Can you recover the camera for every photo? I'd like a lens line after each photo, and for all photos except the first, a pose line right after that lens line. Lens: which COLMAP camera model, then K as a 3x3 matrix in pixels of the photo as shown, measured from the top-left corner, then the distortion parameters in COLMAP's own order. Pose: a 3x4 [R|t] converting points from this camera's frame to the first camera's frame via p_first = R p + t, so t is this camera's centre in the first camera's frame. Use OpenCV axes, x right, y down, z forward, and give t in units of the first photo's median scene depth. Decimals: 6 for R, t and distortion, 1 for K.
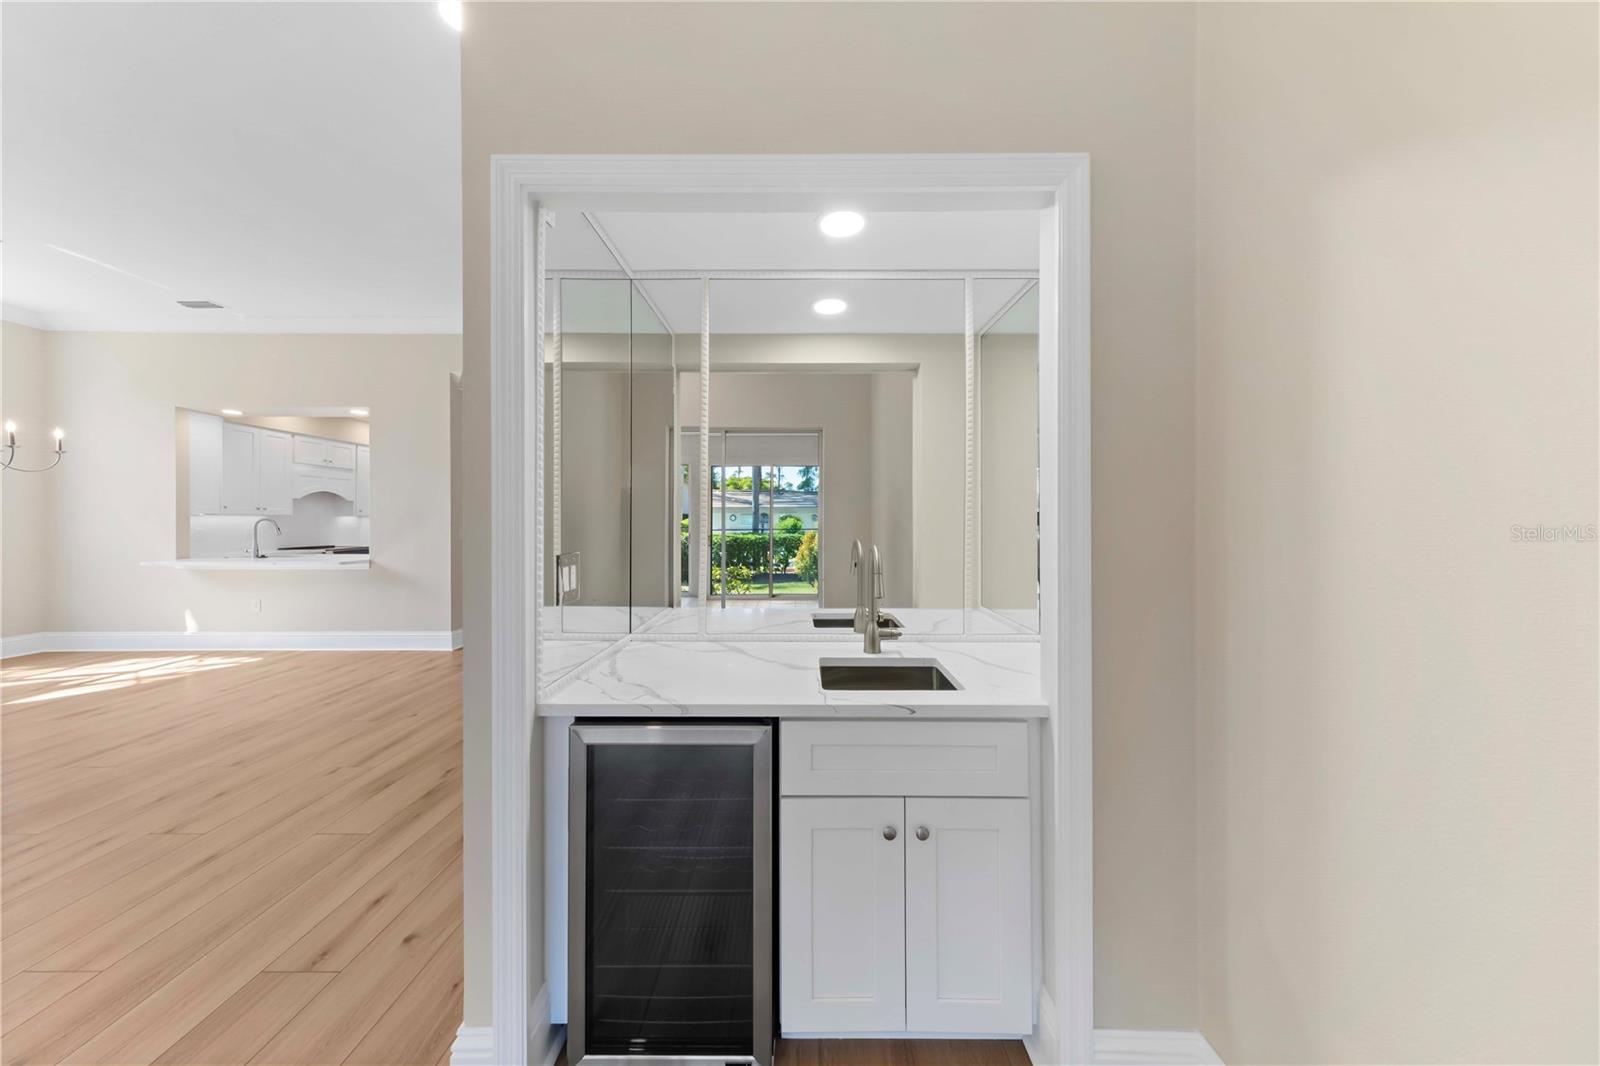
lens RADIAL K [[515.4, 0, 797.5], [0, 515.4, 522.2], [0, 0, 1]] dist [0.005830, -0.000513]
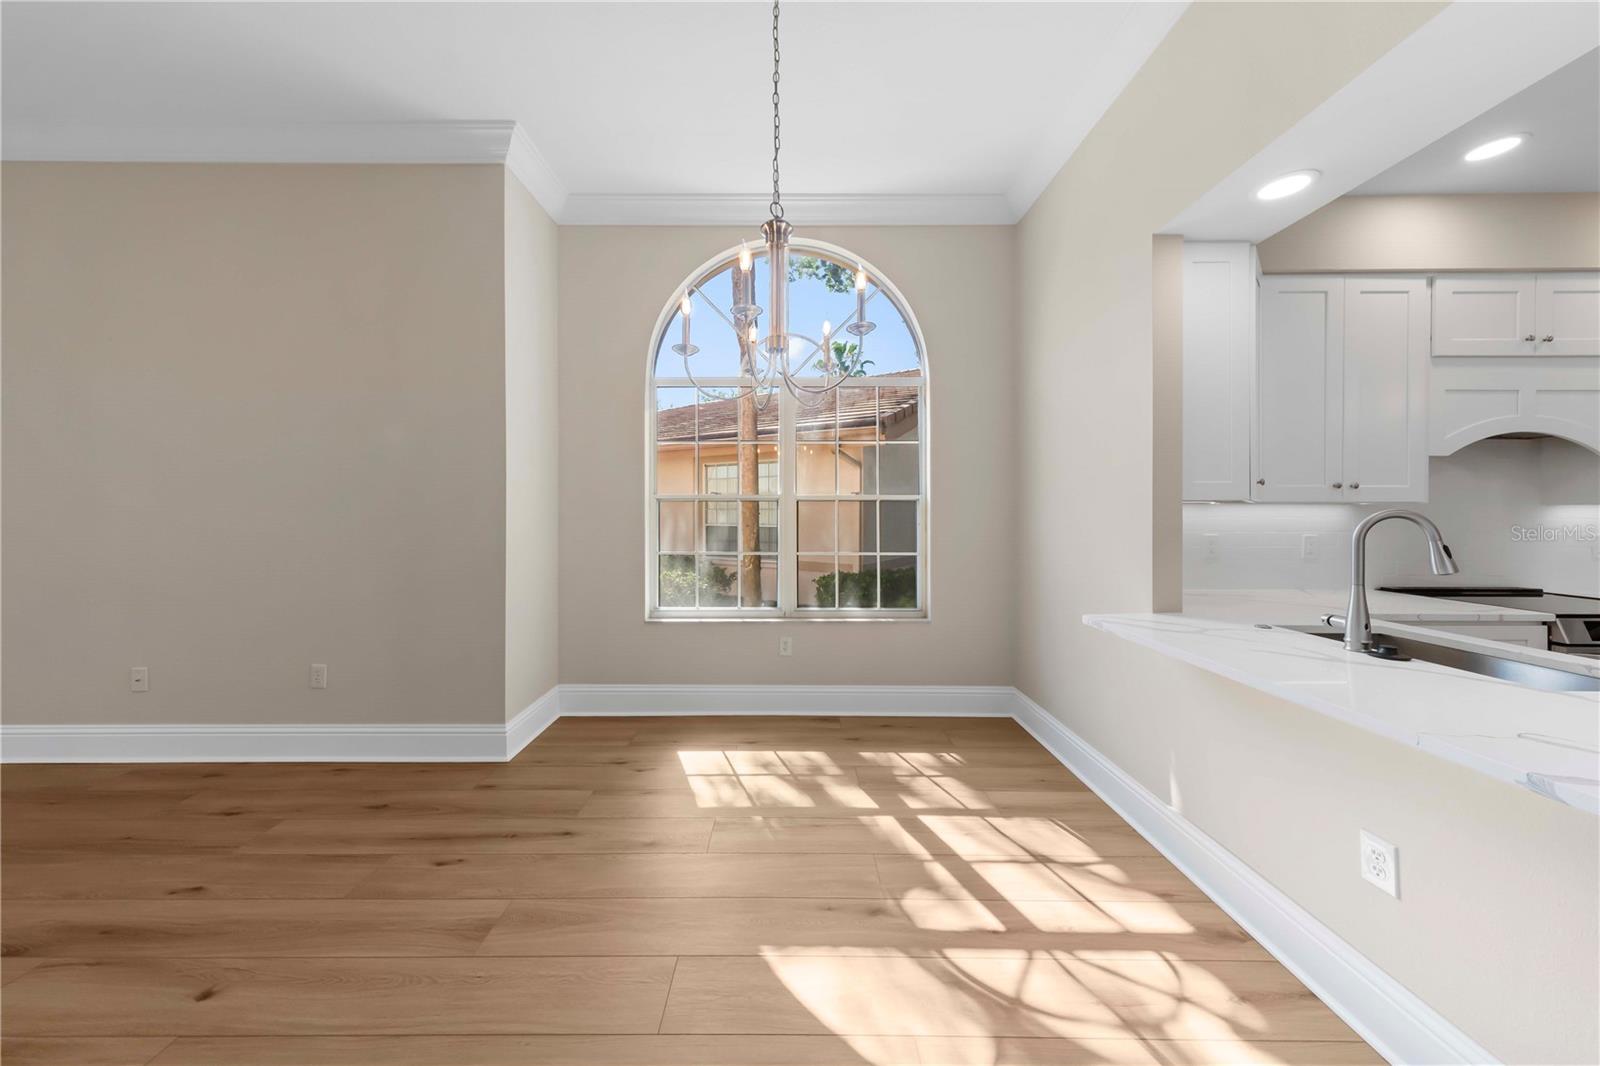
lens RADIAL K [[515.4, 0, 793.0], [0, 515.4, 511.8], [0, 0, 1]] dist [0.005830, -0.000513]
pose [[0.011615, -0.005340, -0.999918, -0.687382], [-0.004506, 0.999975, -0.005392, -0.003487], [0.999922, 0.004568, 0.011590, 0.615184]]
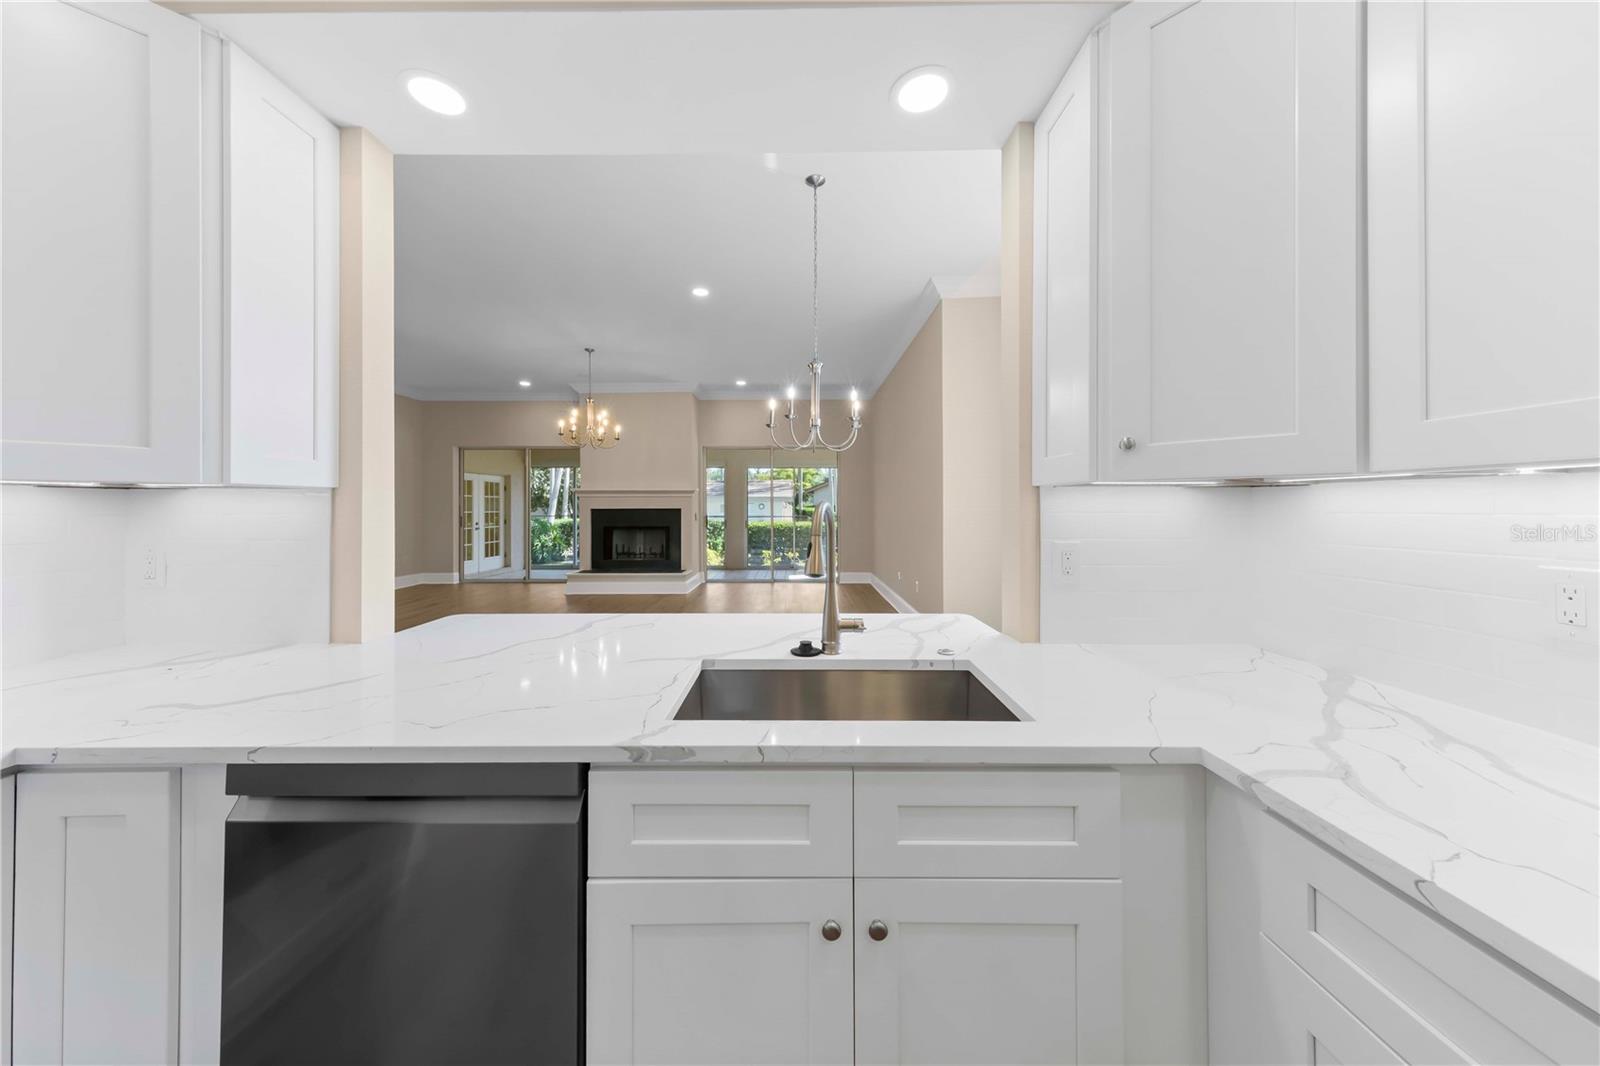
lens RADIAL K [[515.4, 0, 789.7], [0, 515.4, 504.3], [0, 0, 1]] dist [0.005830, -0.000513]
pose [[-0.999981, 0.002548, -0.005561, -0.914214], [0.002574, 0.999986, -0.004715, -0.005679], [0.005549, -0.004730, -0.999973, 1.126092]]
